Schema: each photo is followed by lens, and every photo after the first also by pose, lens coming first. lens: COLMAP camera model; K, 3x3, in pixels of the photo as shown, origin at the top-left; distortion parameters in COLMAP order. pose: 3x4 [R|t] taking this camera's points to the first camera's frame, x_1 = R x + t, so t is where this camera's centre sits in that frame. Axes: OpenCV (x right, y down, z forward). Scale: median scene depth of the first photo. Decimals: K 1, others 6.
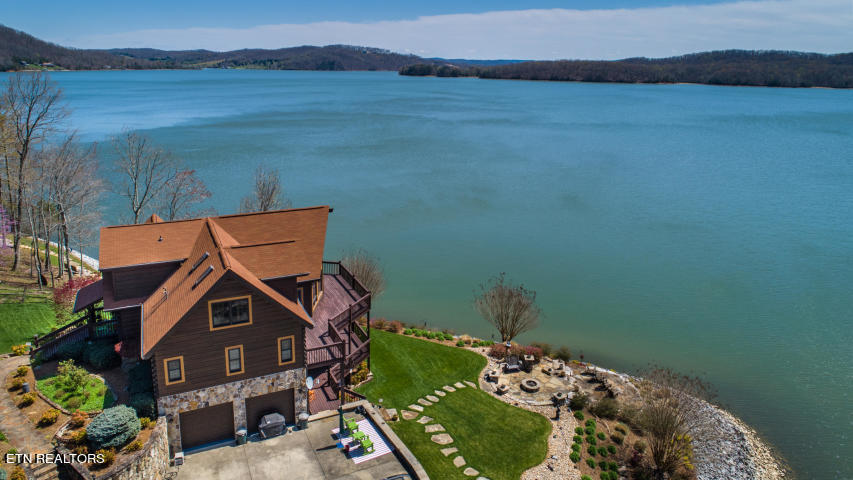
lens RADIAL K [[590.3, 0, 431.7], [0, 590.3, 213.2], [0, 0, 1]] dist [-0.009914, 0.008671]
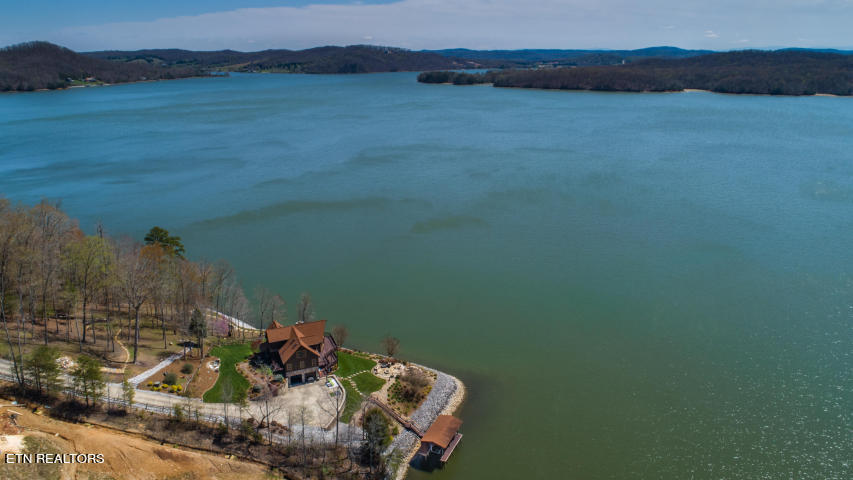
lens RADIAL K [[590.3, 0, 425.9], [0, 590.3, 240.2], [0, 0, 1]] dist [-0.009914, 0.008671]
pose [[0.998663, -0.003022, -0.051610, 0.313090], [0.005882, 0.998449, 0.055355, -0.351516], [0.051363, -0.055584, 0.997132, -1.261475]]
